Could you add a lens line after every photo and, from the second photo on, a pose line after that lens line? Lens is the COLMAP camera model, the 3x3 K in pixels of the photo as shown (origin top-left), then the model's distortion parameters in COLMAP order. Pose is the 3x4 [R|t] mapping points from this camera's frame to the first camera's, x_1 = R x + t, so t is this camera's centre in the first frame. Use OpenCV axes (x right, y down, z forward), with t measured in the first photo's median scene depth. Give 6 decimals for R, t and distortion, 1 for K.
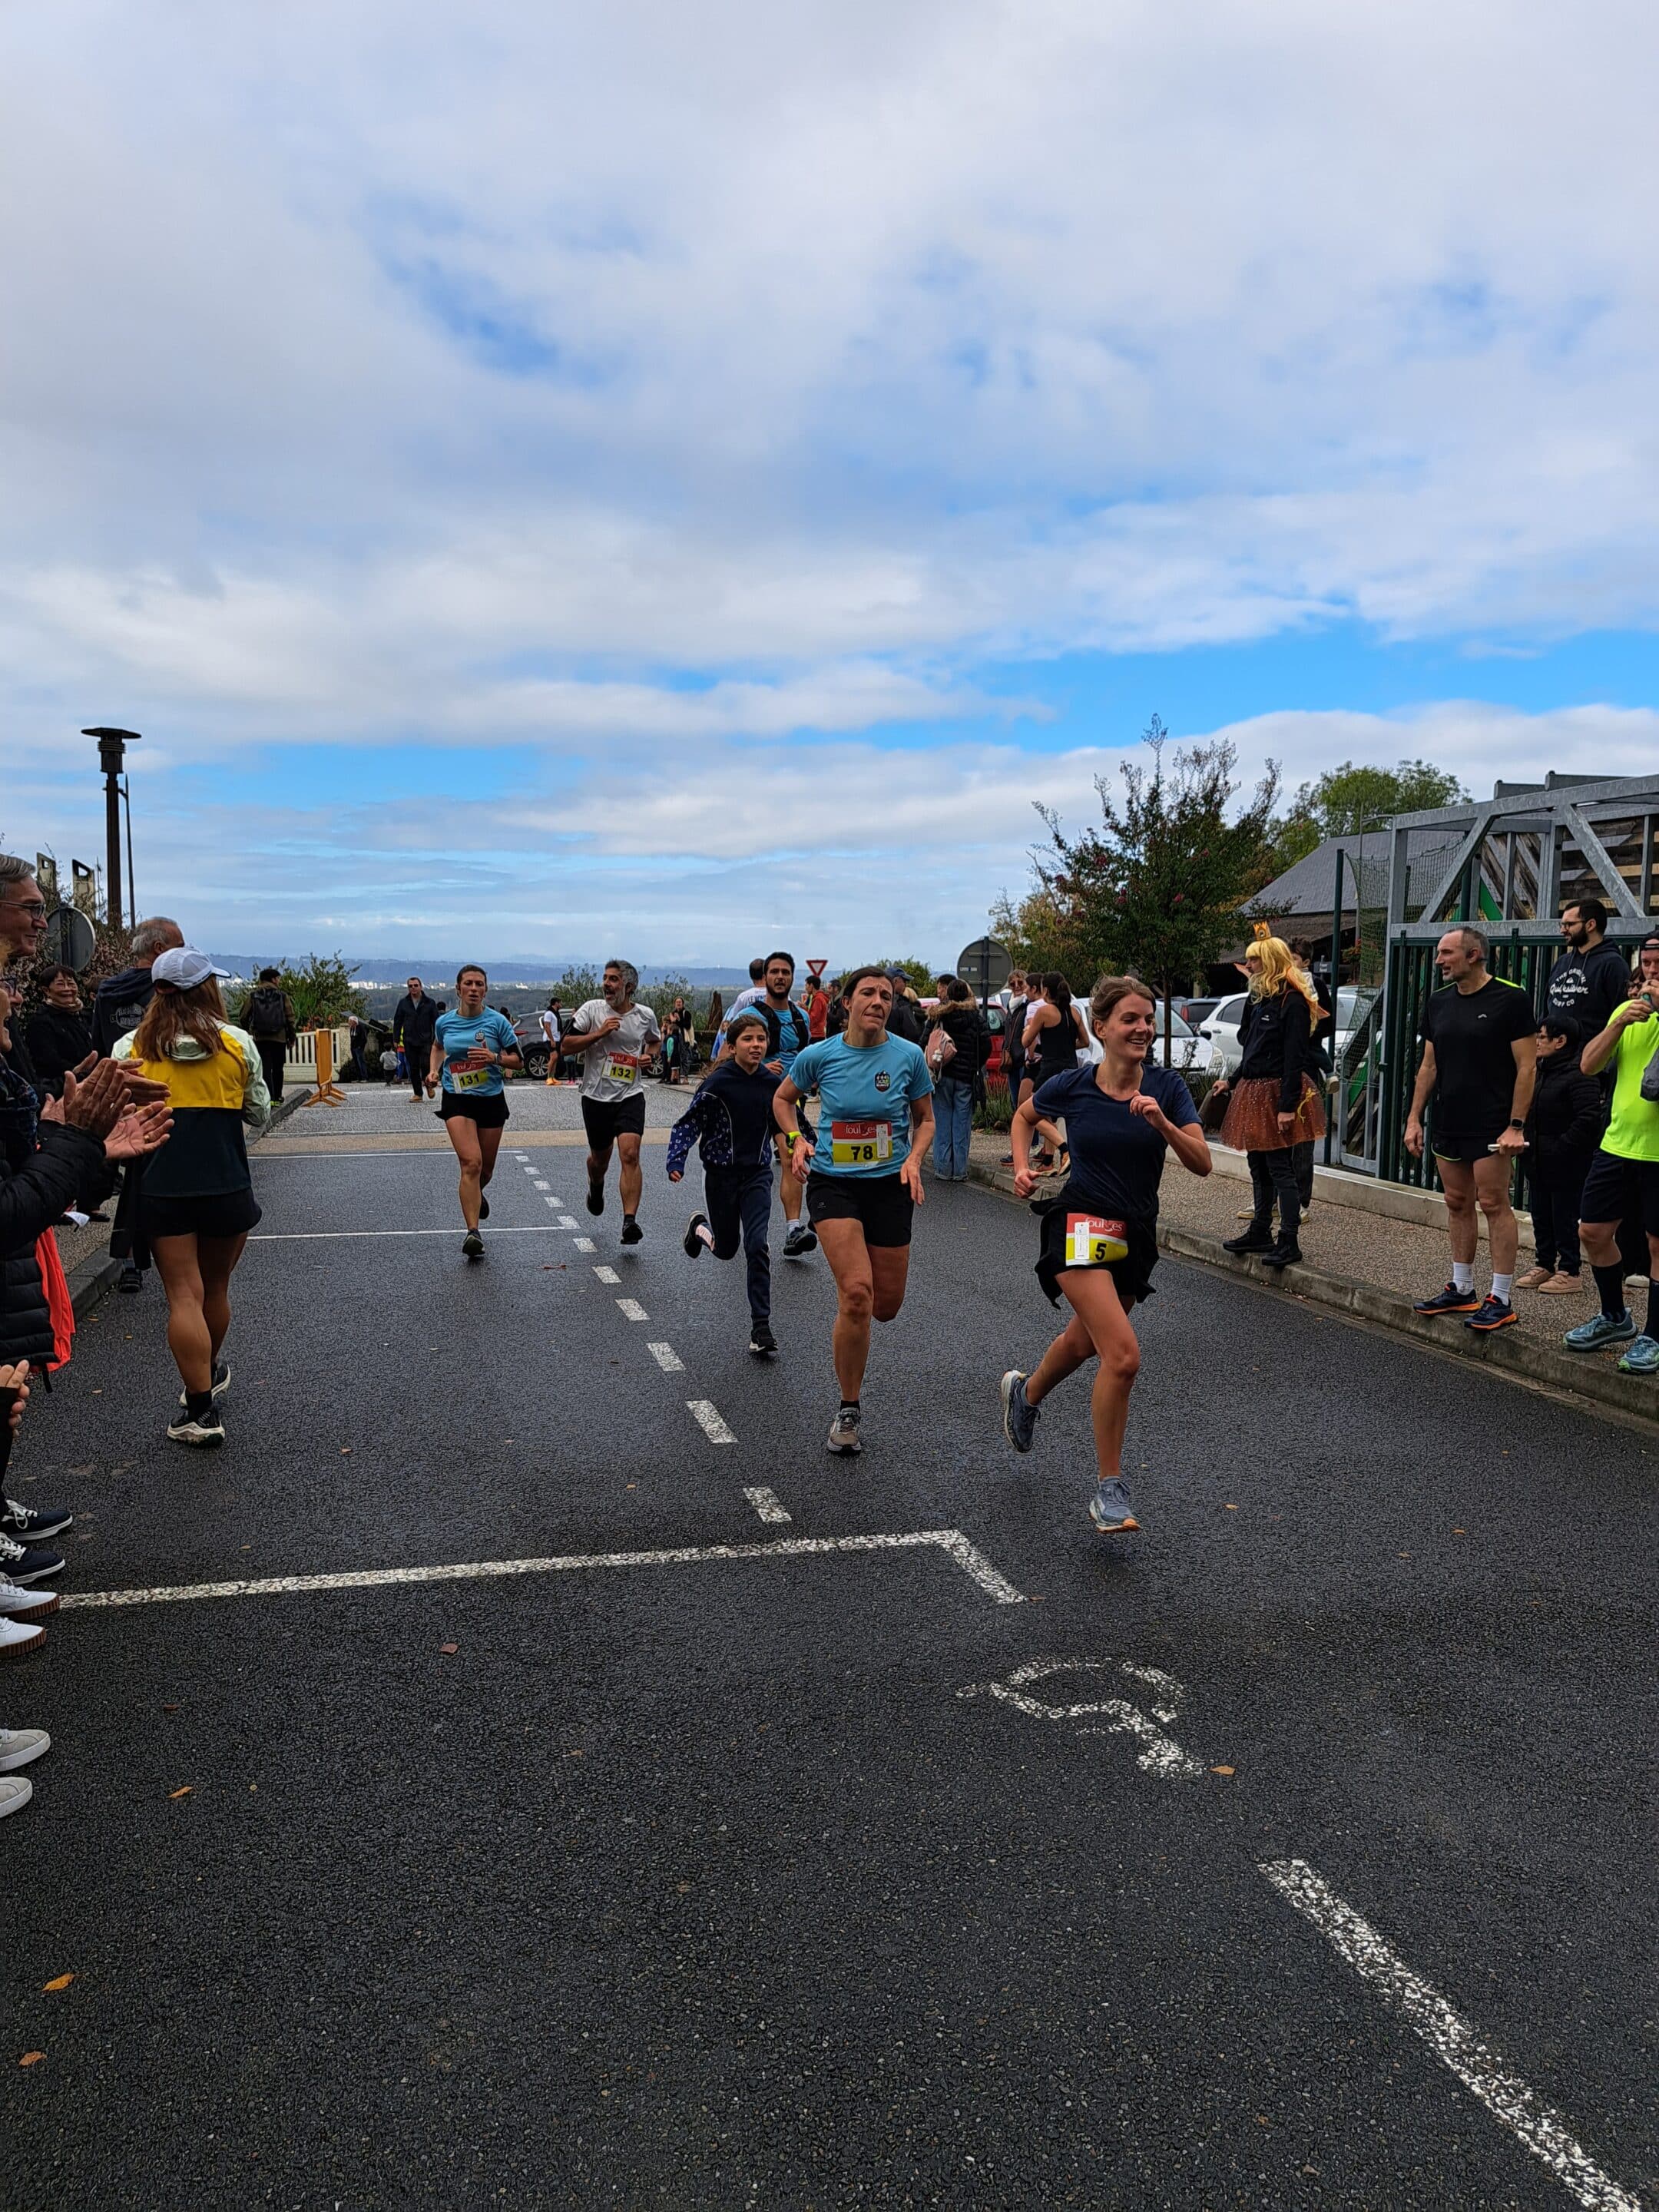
lens RADIAL K [[1589.9, 0, 829.5], [0, 1589.9, 1106.0], [0, 0, 1]] dist [0.084543, 0.000092]
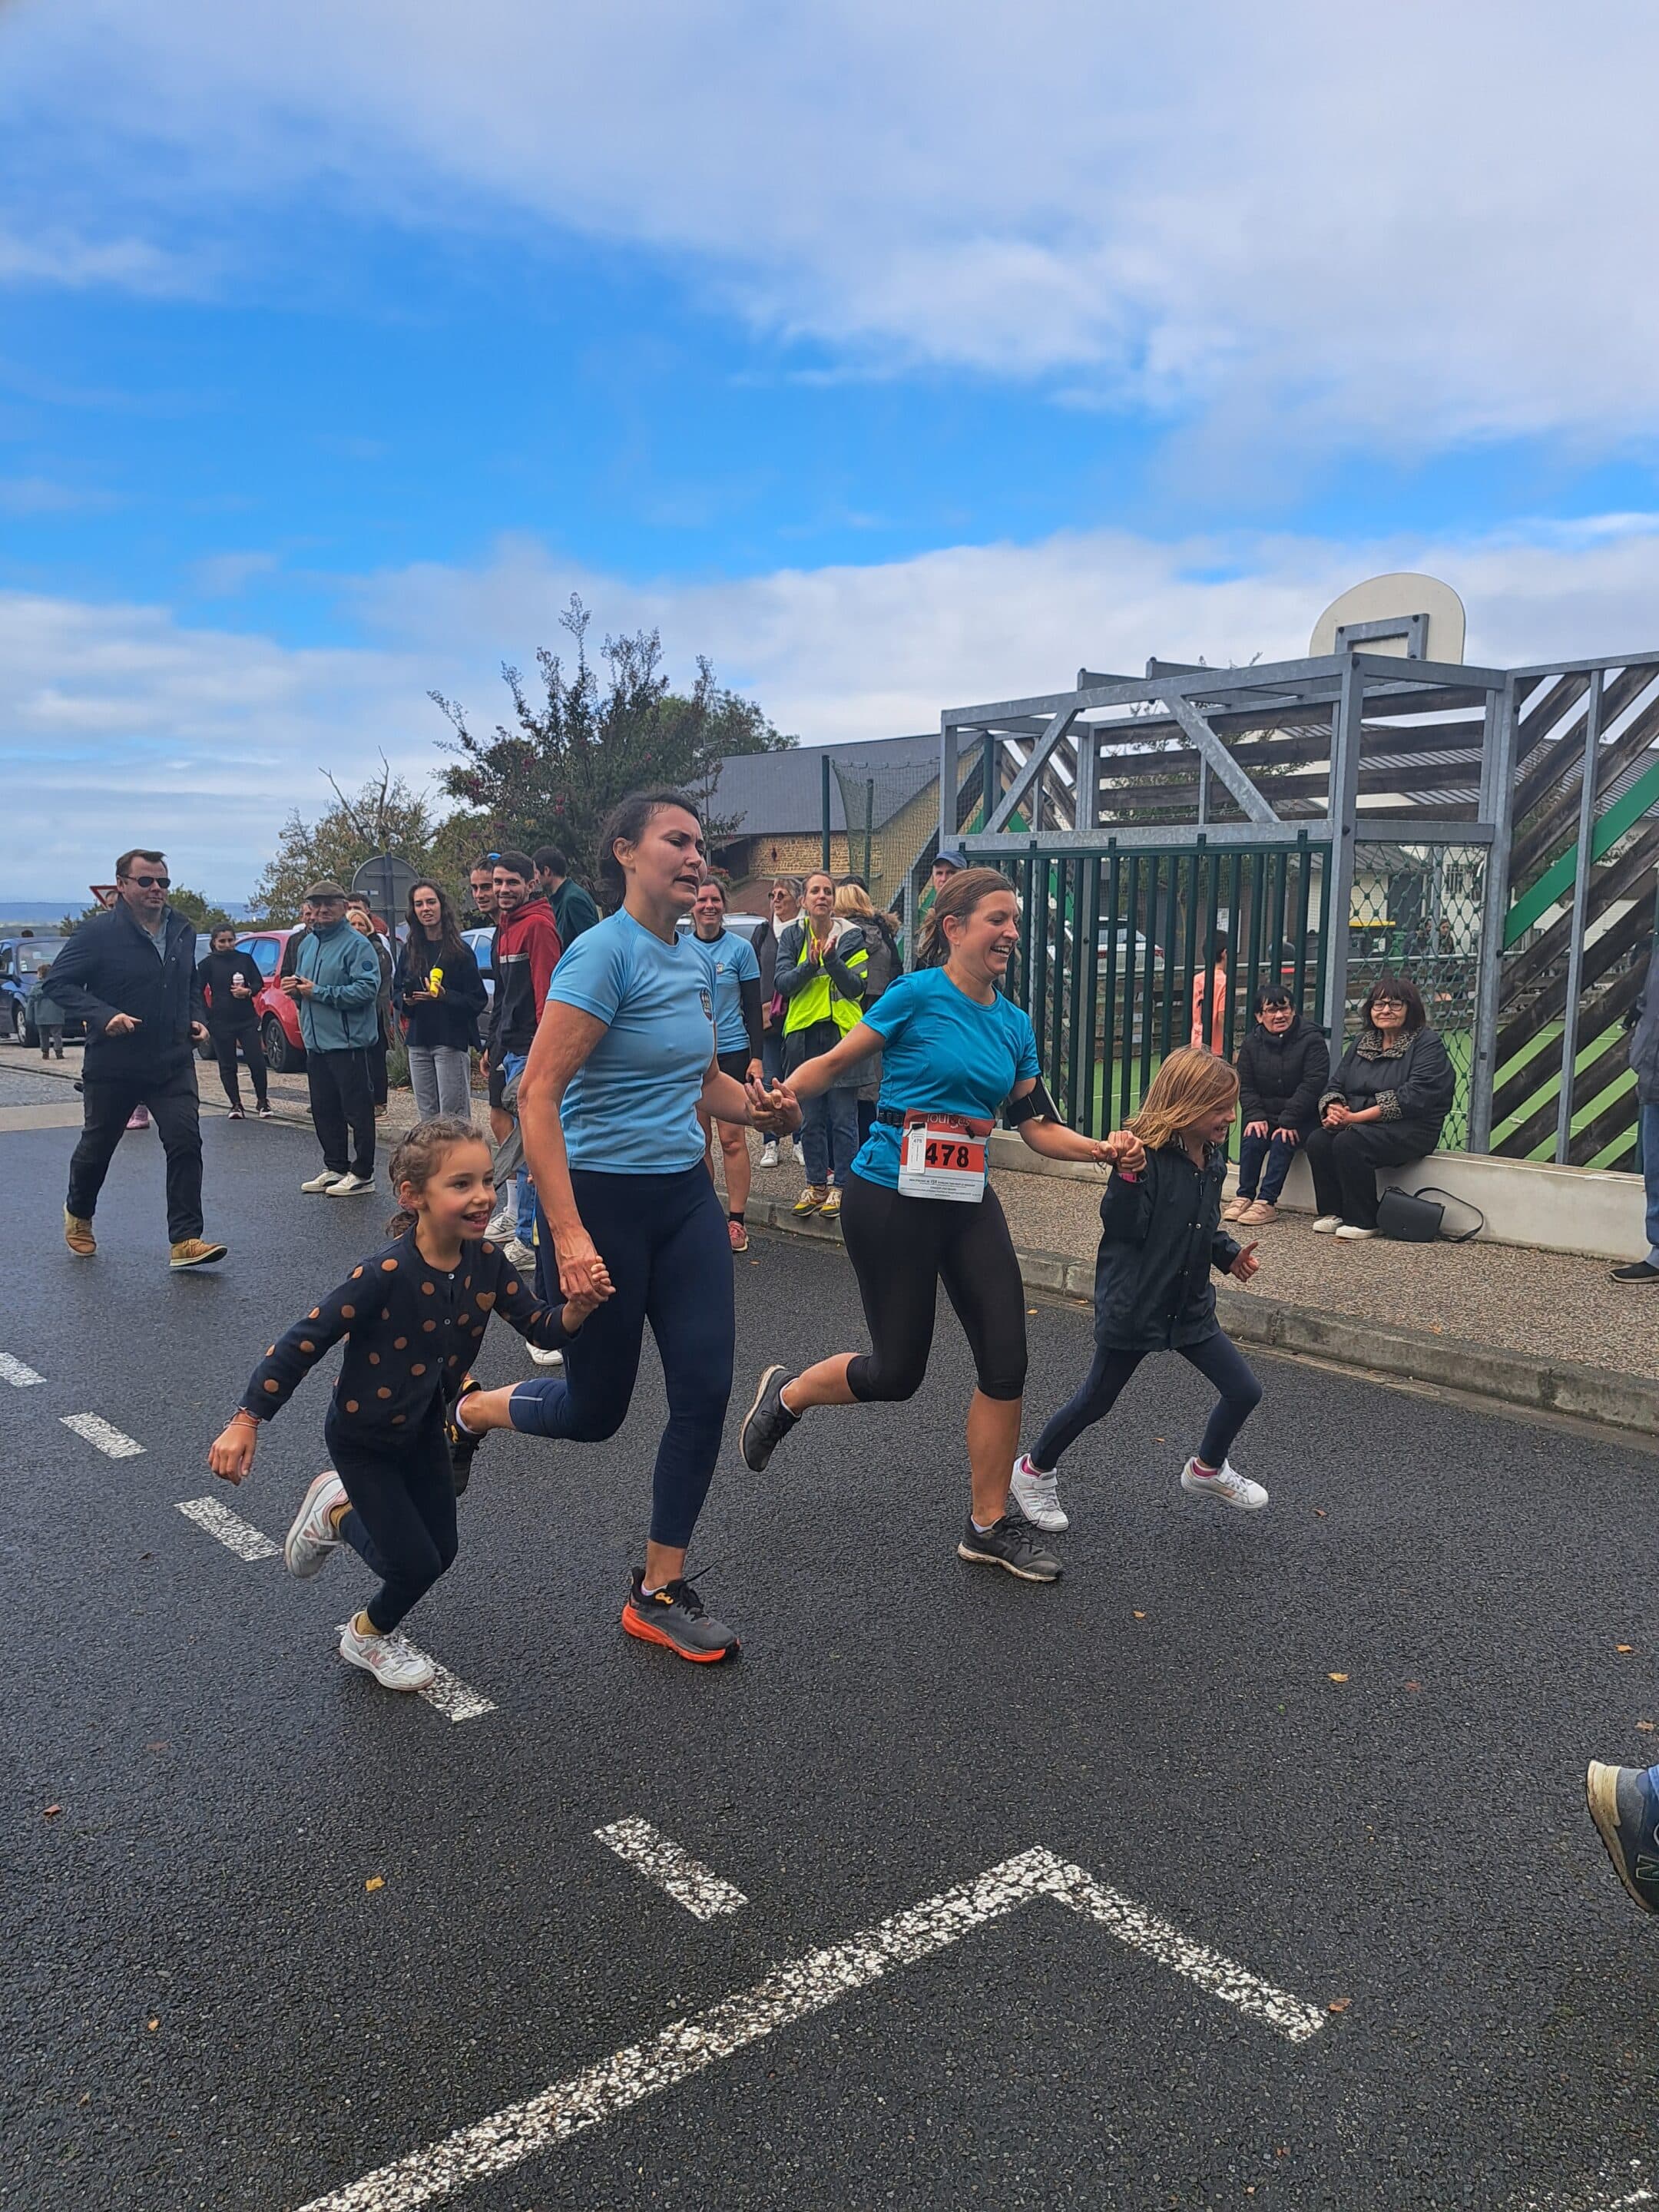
lens RADIAL K [[1589.9, 0, 829.5], [0, 1589.9, 1106.0], [0, 0, 1]] dist [0.084543, 0.000092]
pose [[0.898413, -0.064816, 0.434342, -0.092959], [0.047190, 0.997570, 0.051256, -0.011667], [-0.436609, -0.025553, 0.899288, 0.224420]]
